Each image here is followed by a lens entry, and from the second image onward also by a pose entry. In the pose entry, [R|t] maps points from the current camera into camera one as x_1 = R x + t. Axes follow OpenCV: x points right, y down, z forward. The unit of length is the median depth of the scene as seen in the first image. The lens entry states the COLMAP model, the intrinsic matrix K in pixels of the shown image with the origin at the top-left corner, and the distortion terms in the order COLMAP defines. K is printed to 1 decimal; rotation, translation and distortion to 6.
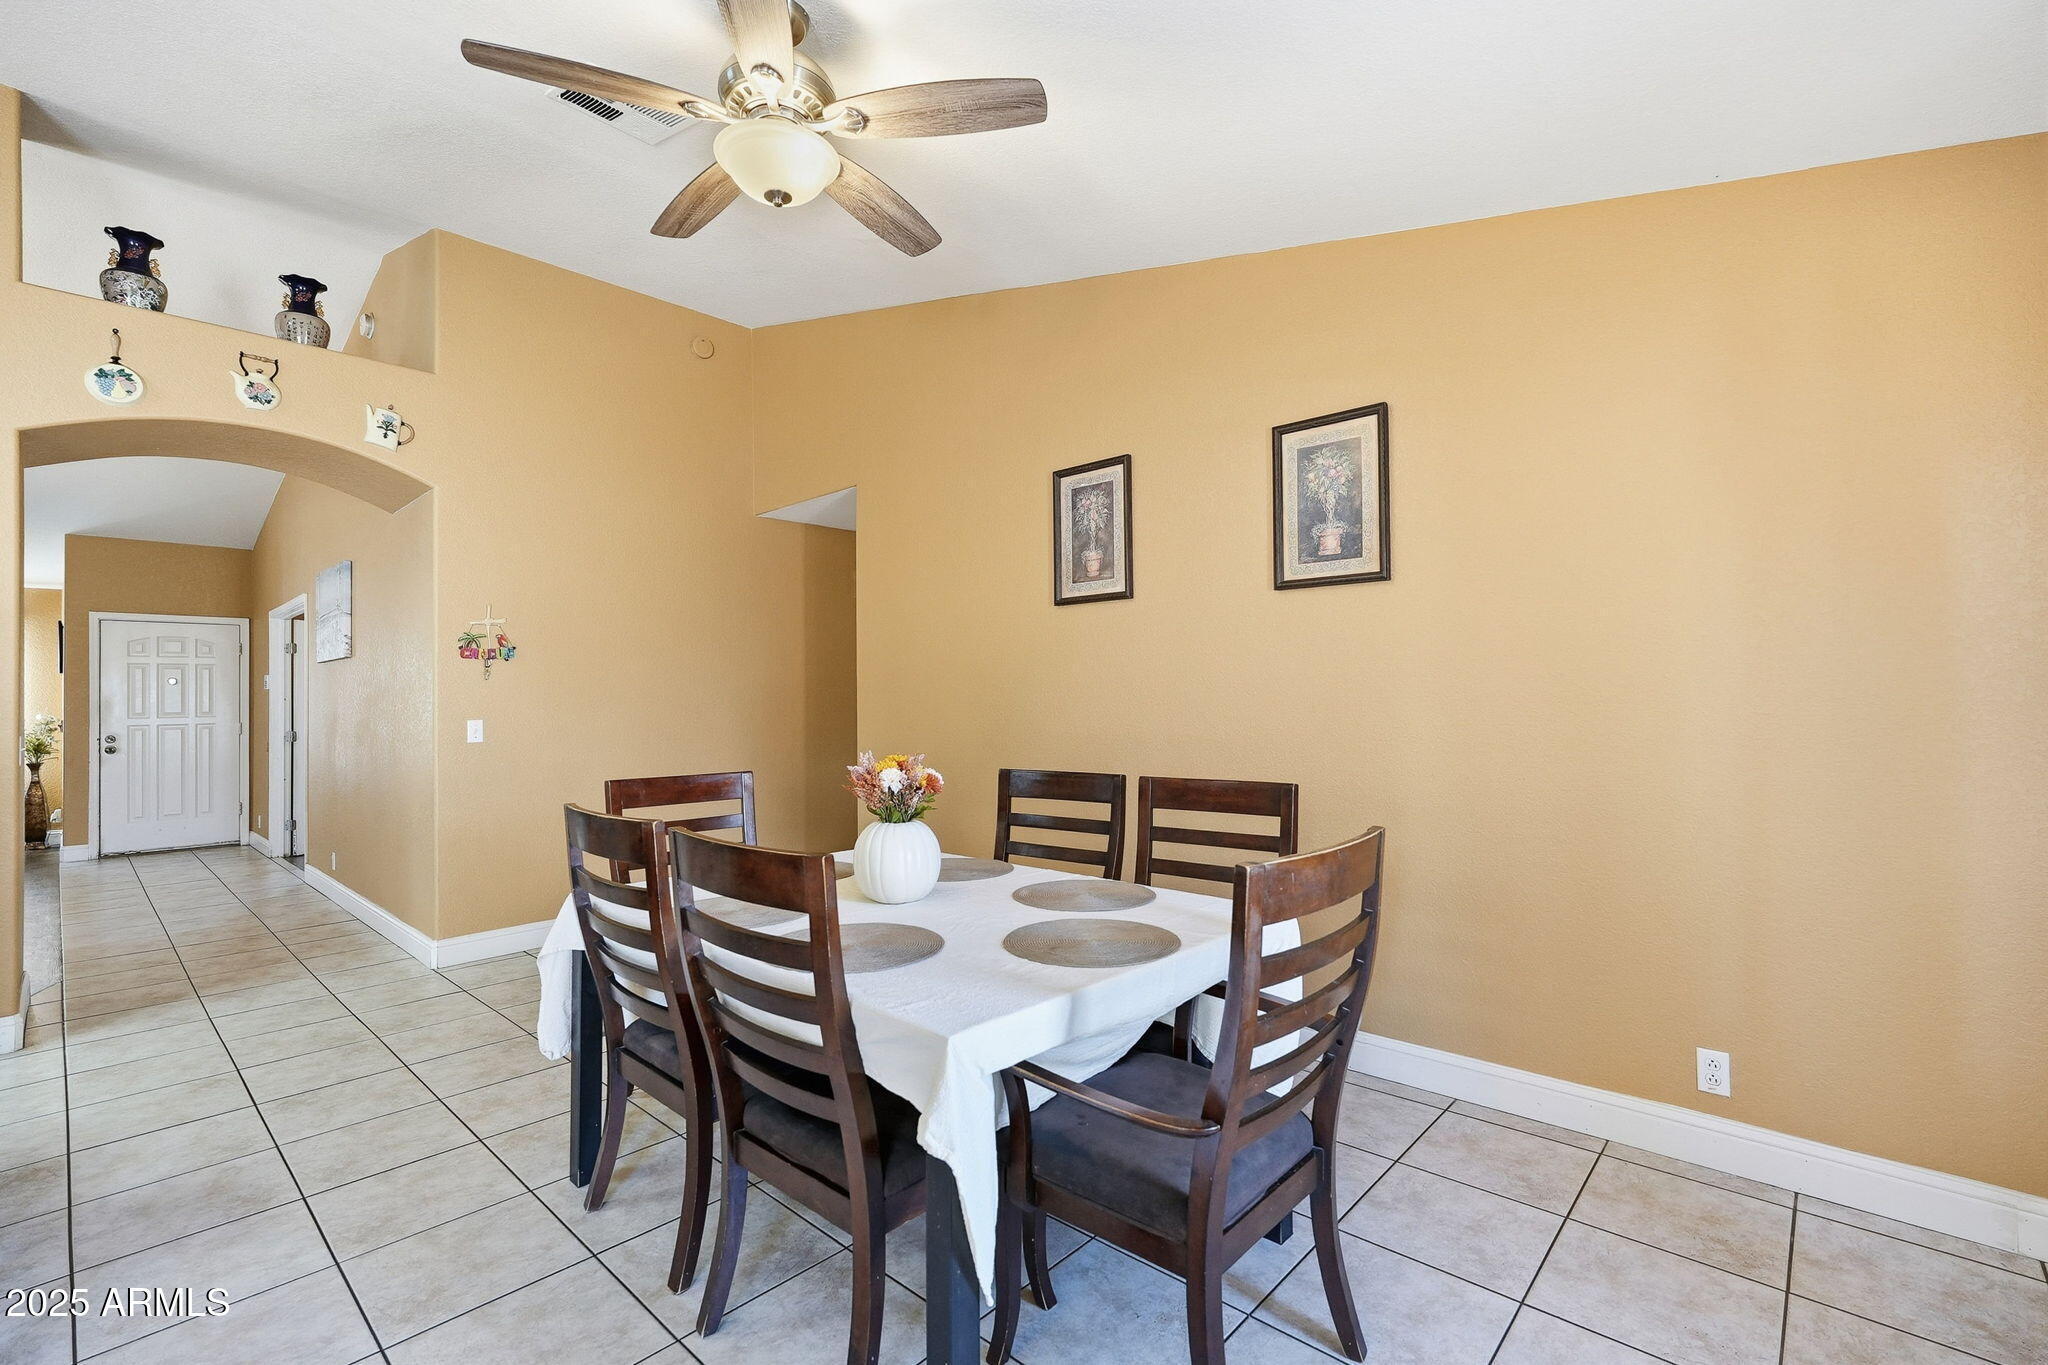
lens RADIAL K [[908.8, 0, 1024.0], [0, 908.8, 682.5], [0, 0, 1]] dist [-0.013418, 0.008693]
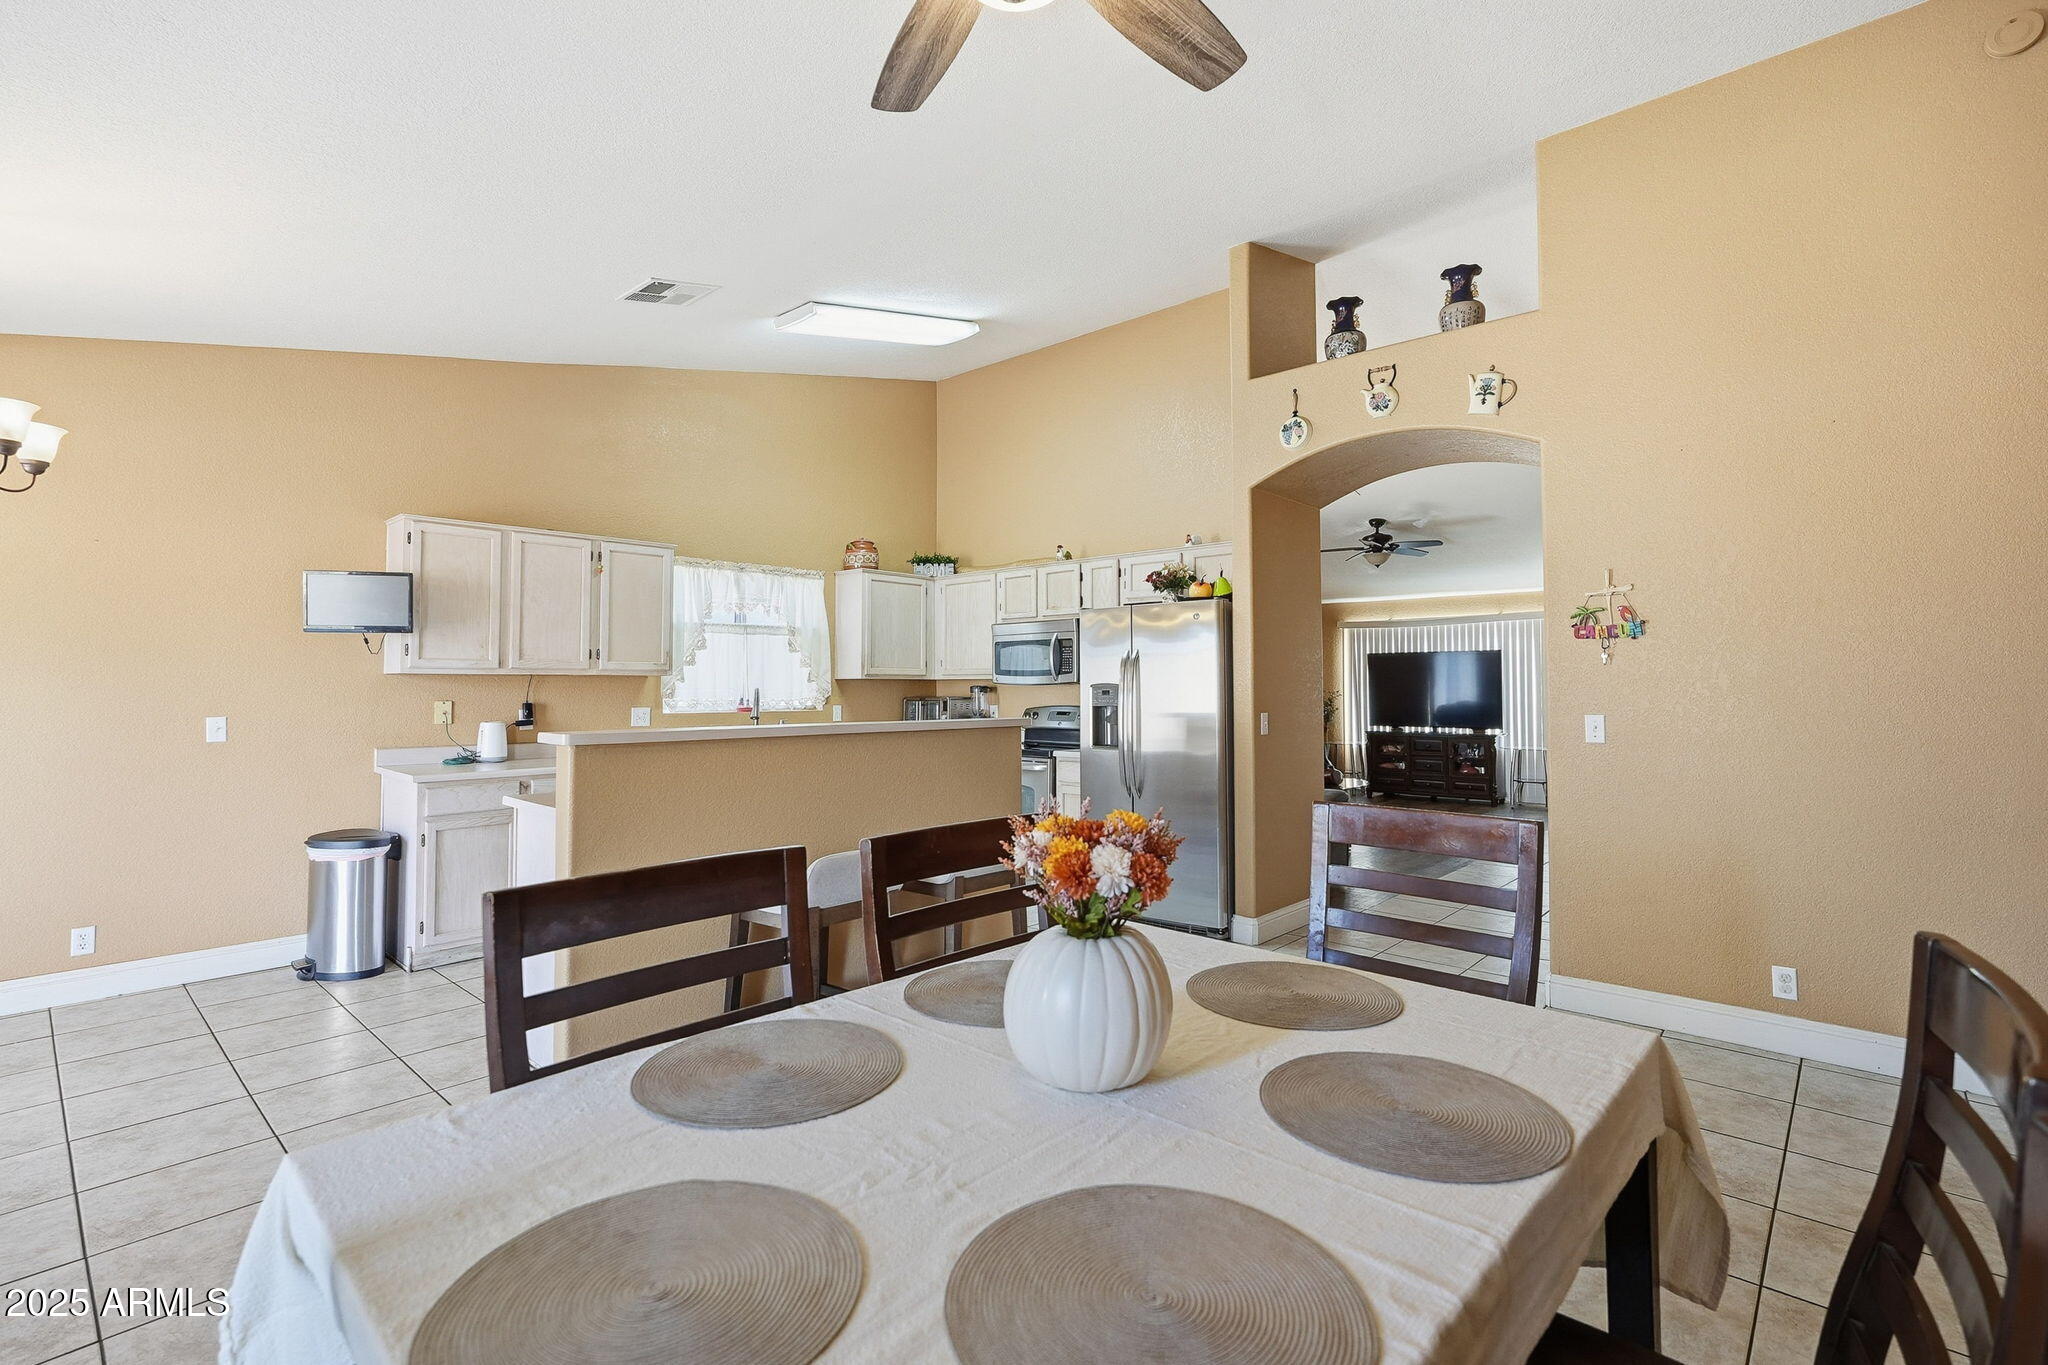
lens RADIAL K [[925.3, 0, 1014.1], [0, 925.3, 680.3], [0, 0, 1]] dist [-0.000796, 0.000504]
pose [[0.018057, 0.005799, -0.999820, 0.251456], [0.018038, 0.999819, 0.006125, -0.003809], [0.999674, -0.018146, 0.017949, 0.551898]]
